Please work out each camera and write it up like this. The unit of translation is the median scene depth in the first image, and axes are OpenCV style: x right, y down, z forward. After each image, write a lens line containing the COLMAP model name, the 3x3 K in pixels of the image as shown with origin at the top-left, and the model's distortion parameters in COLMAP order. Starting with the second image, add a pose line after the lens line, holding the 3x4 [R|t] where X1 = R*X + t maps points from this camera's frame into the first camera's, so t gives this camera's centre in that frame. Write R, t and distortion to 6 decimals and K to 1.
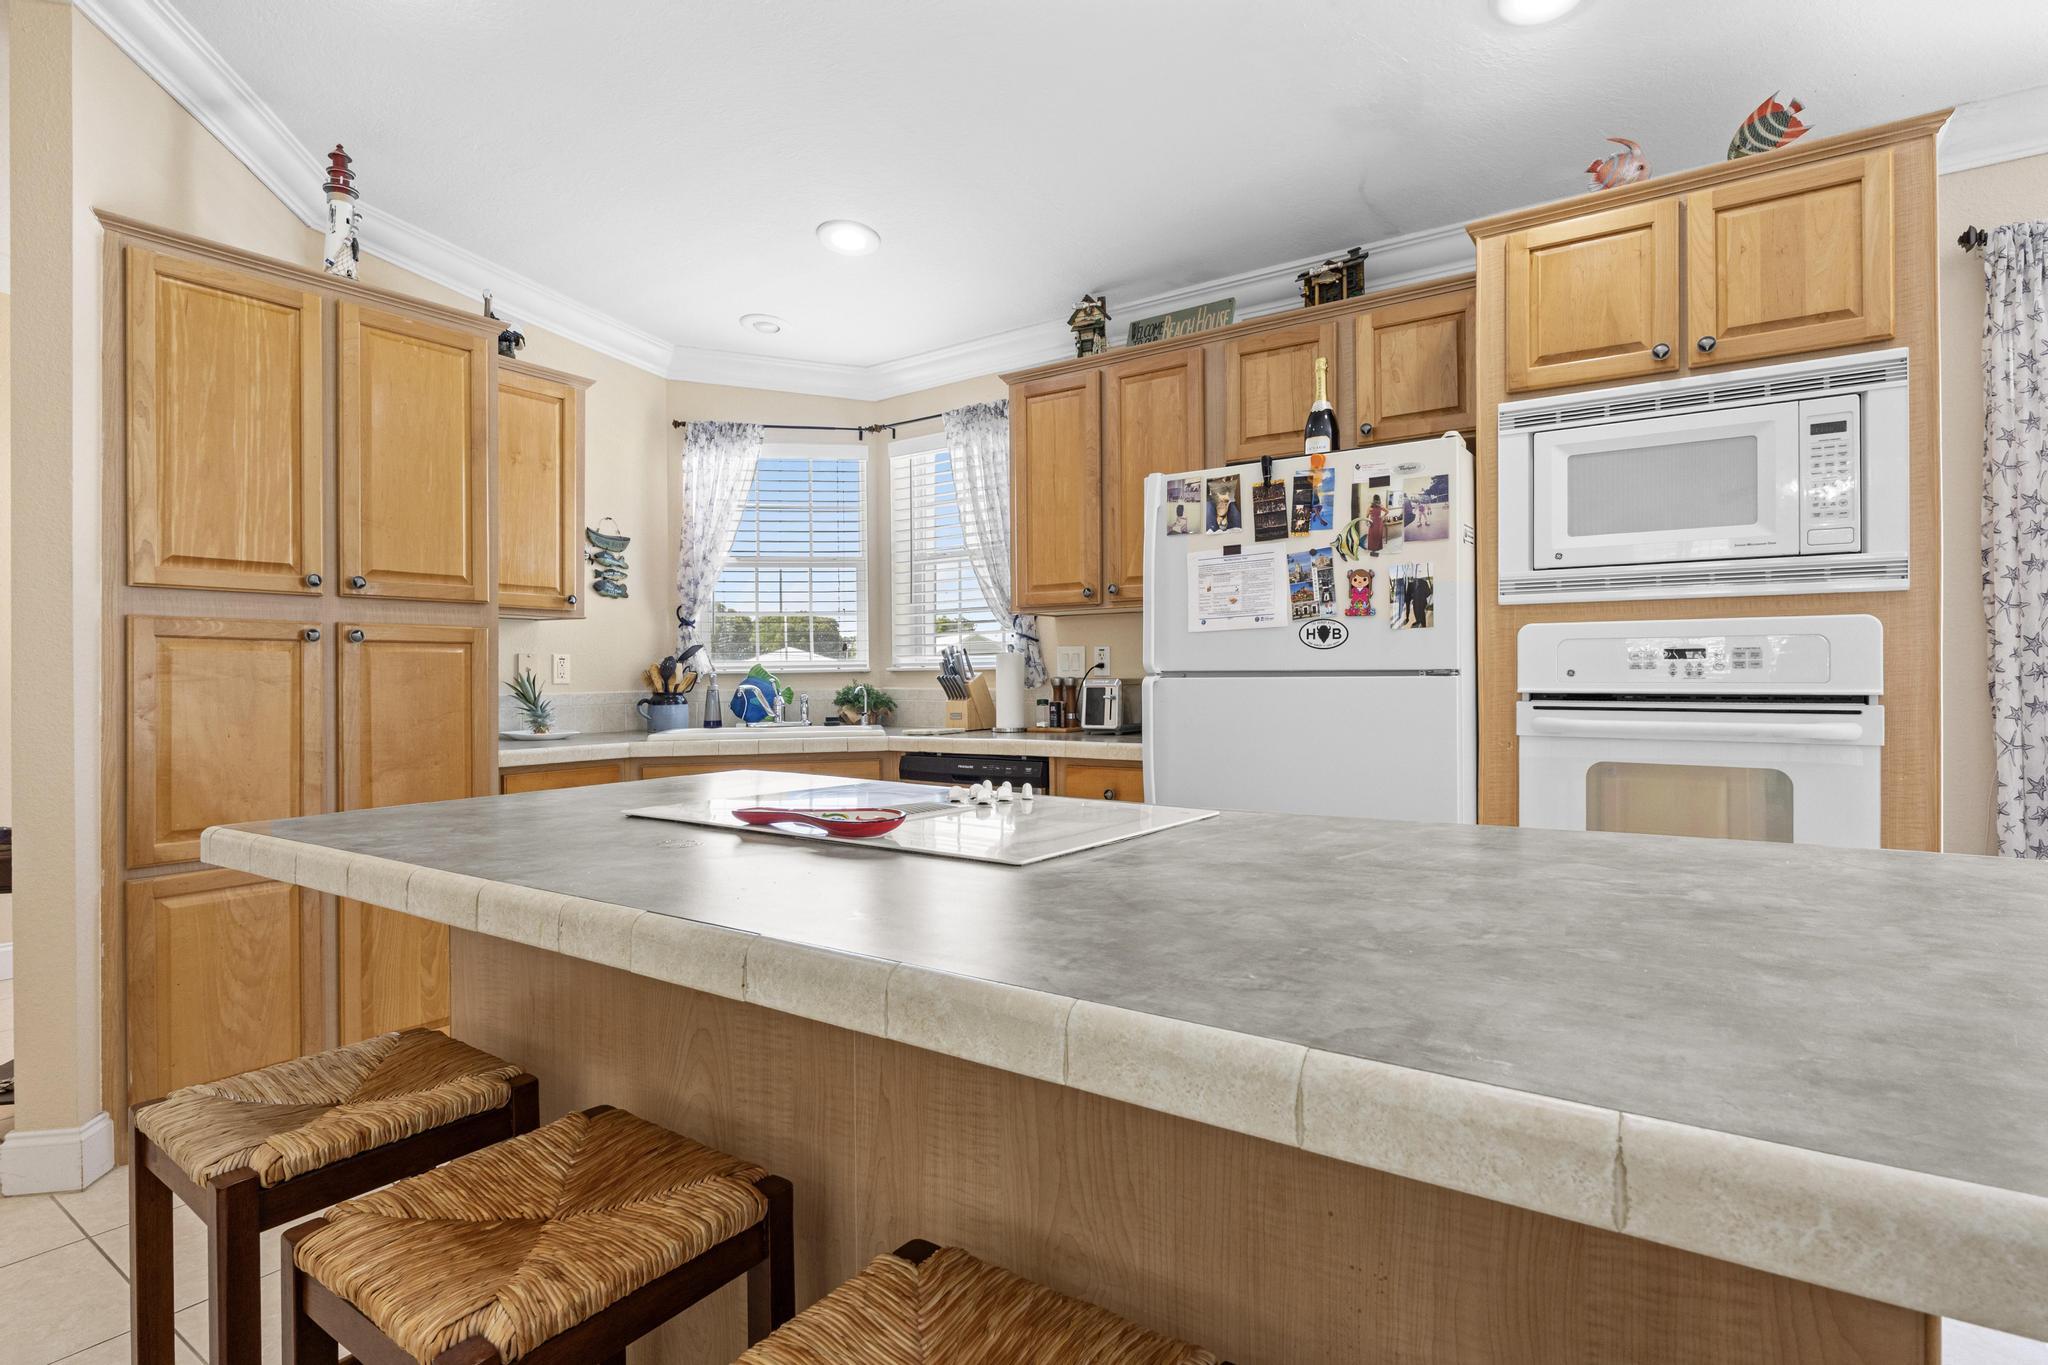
lens RADIAL K [[1024.2, 0, 1027.9], [0, 1024.2, 679.9], [0, 0, 1]] dist [-0.006955, -0.000345]
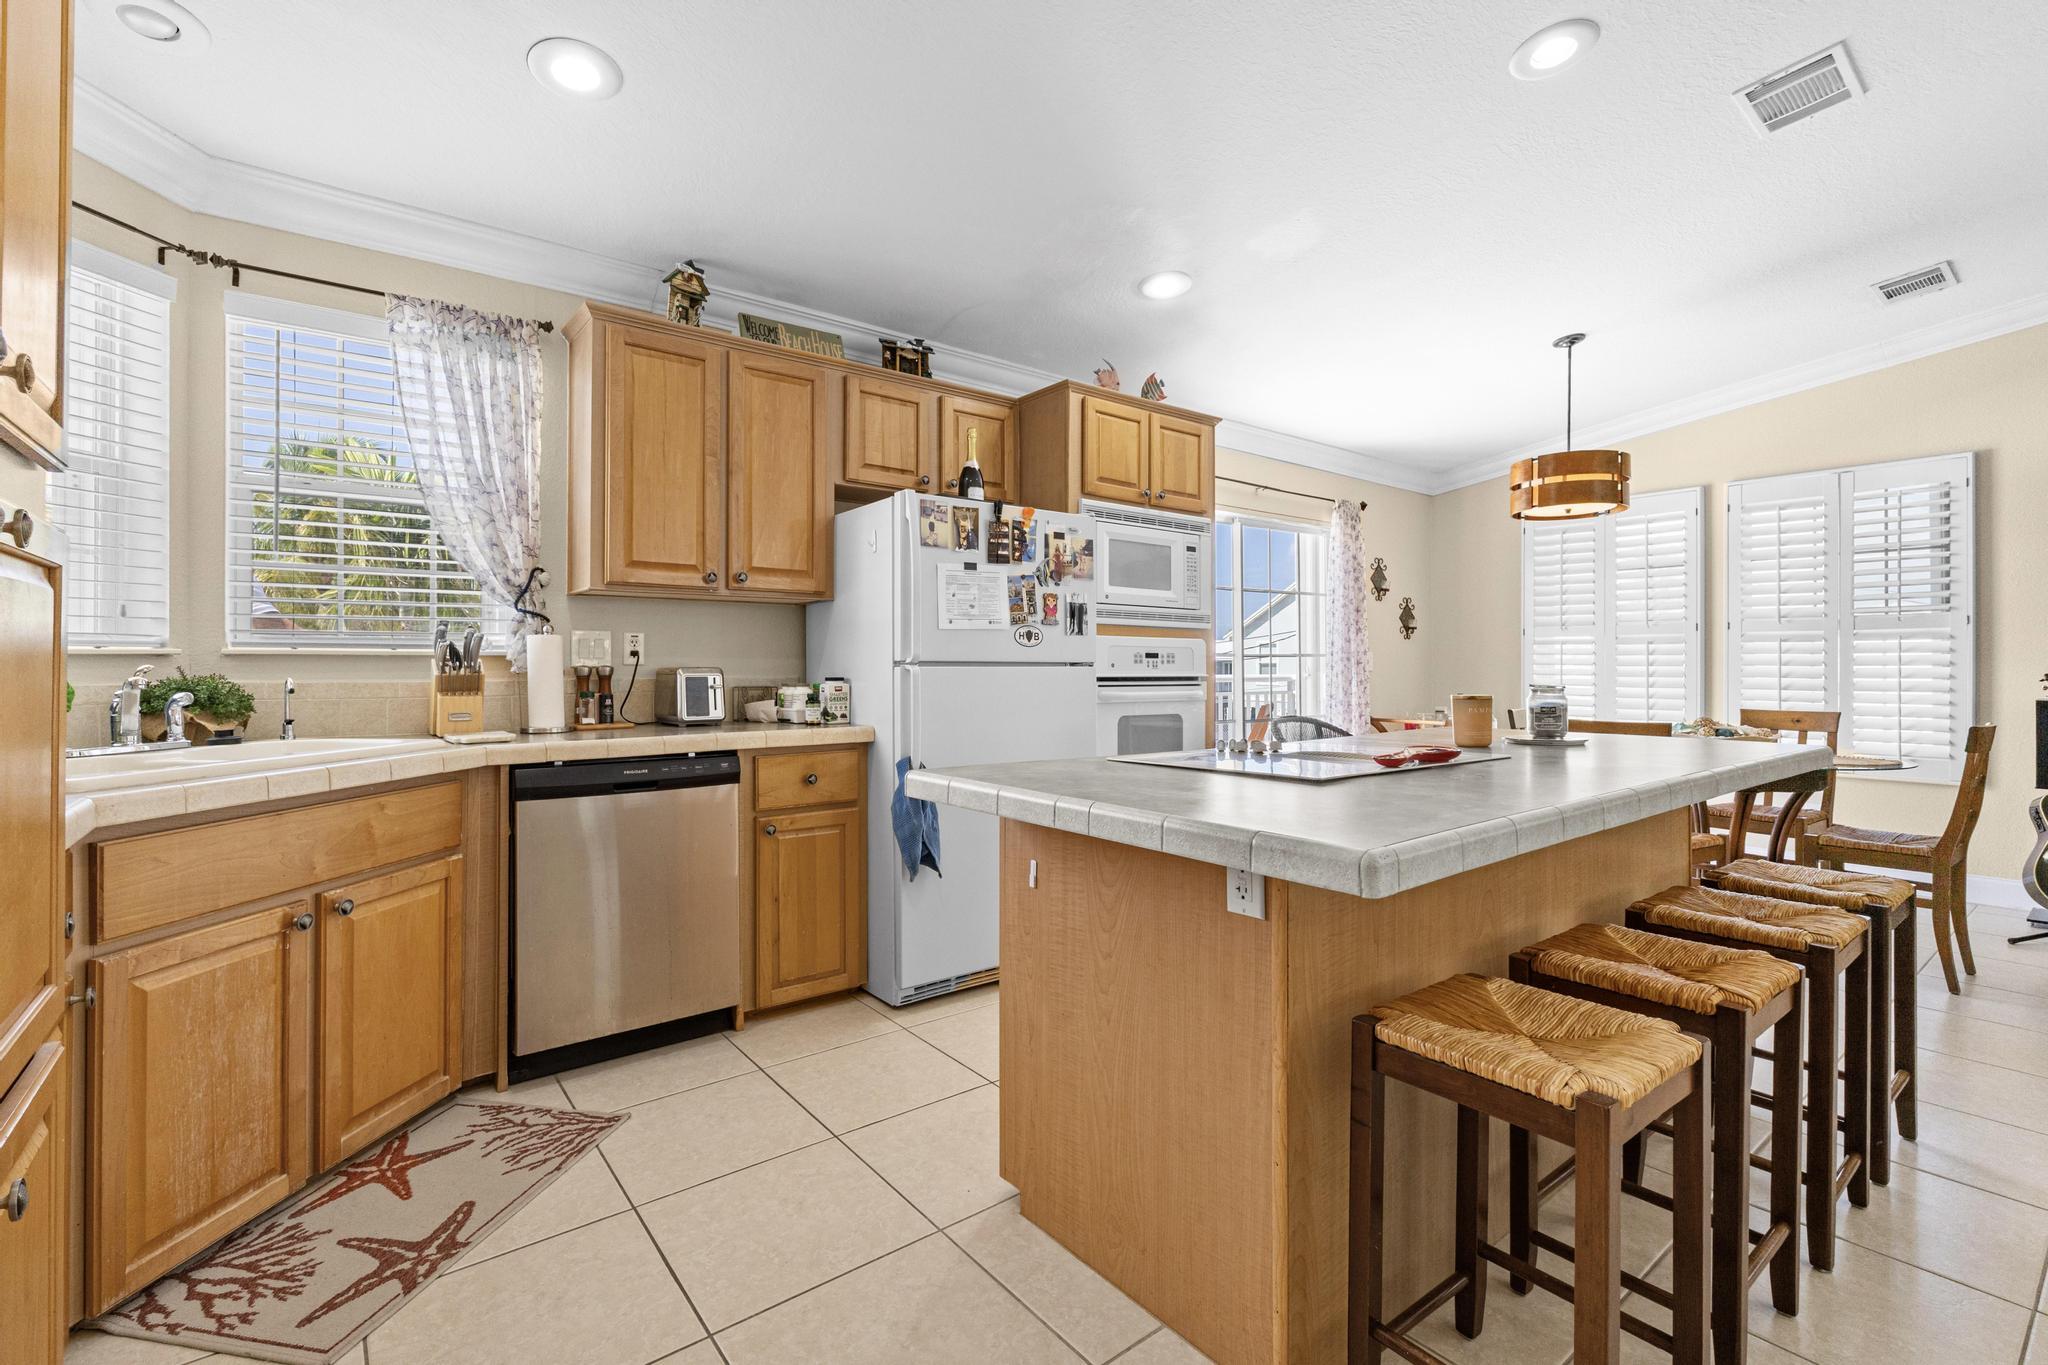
lens RADIAL K [[924.7, 0, 1029.1], [0, 924.7, 673.7], [0, 0, 1]] dist [0.003722, 0.000235]
pose [[0.288012, 0.000394, 0.957627, -0.920886], [0.001644, 0.999998, -0.000906, 0.007918], [-0.957625, 0.001835, 0.288011, 0.628328]]
